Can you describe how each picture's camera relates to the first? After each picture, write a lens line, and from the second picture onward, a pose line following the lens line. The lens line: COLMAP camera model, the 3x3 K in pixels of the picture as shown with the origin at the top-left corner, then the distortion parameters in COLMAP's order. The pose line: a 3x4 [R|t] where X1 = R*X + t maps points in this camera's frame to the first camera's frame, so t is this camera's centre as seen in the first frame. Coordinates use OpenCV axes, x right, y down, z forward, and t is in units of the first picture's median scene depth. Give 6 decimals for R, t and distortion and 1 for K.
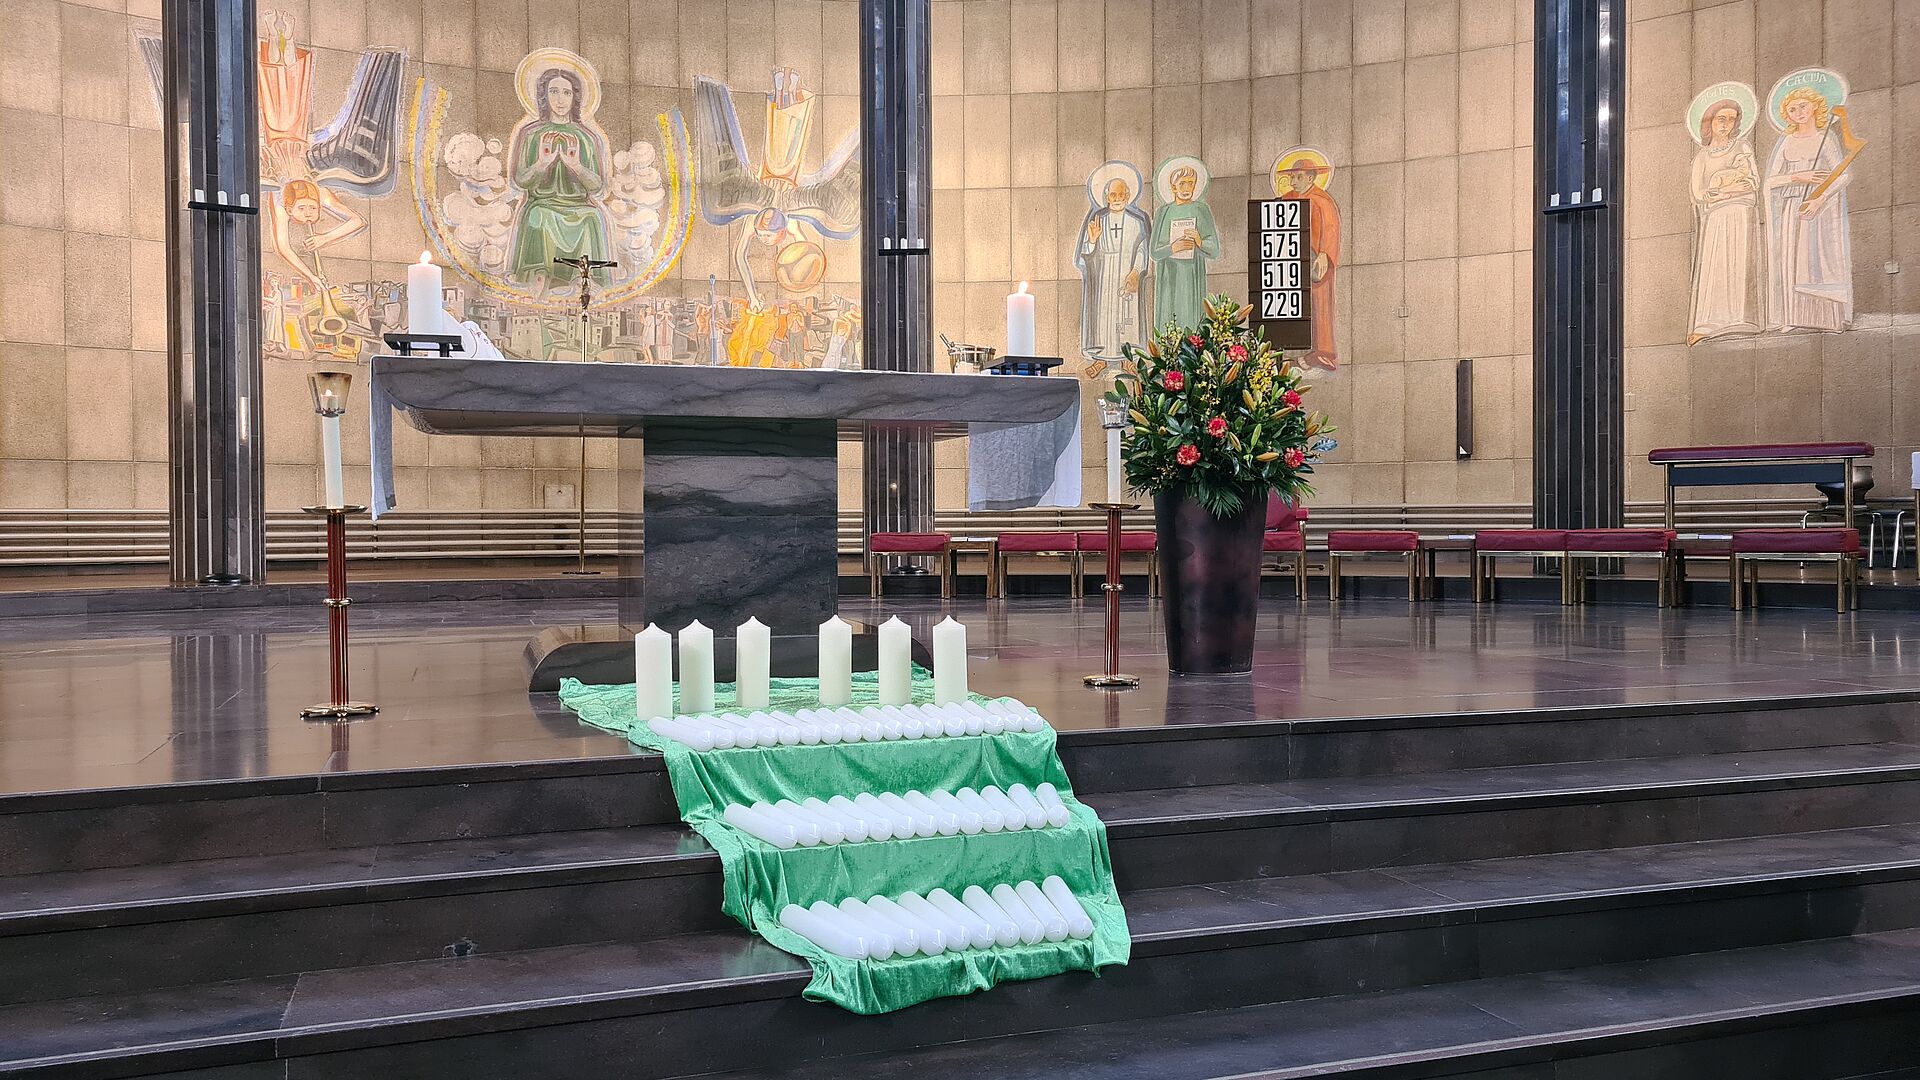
lens RADIAL K [[1415.8, 0, 911.2], [0, 1415.8, 535.2], [0, 0, 1]] dist [0.058310, -0.030798]
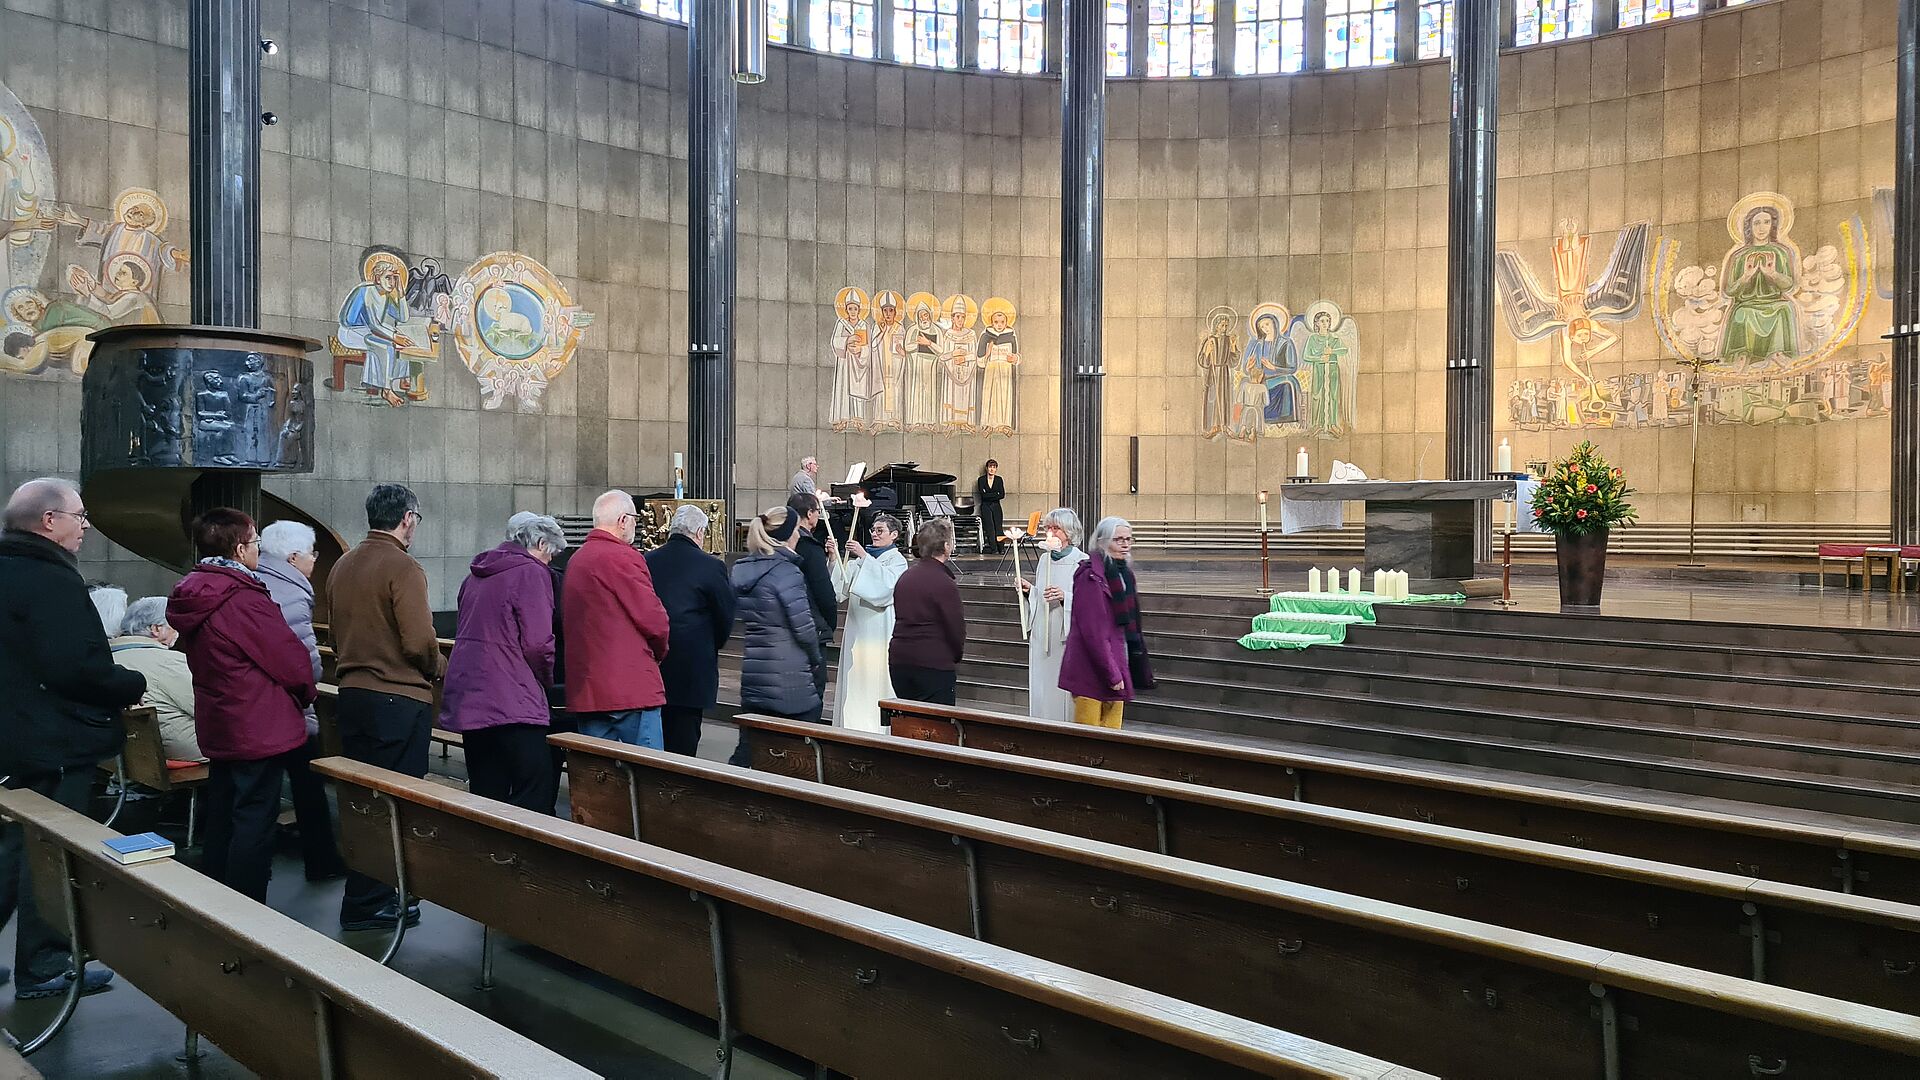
lens RADIAL K [[1415.8, 0, 943.4], [0, 1415.8, 531.1], [0, 0, 1]] dist [0.058310, -0.030798]
pose [[0.454882, 0.011370, -0.890479, 0.777866], [-0.011669, 0.999909, 0.006806, -0.011162], [0.890475, 0.007295, 0.454973, -0.421693]]
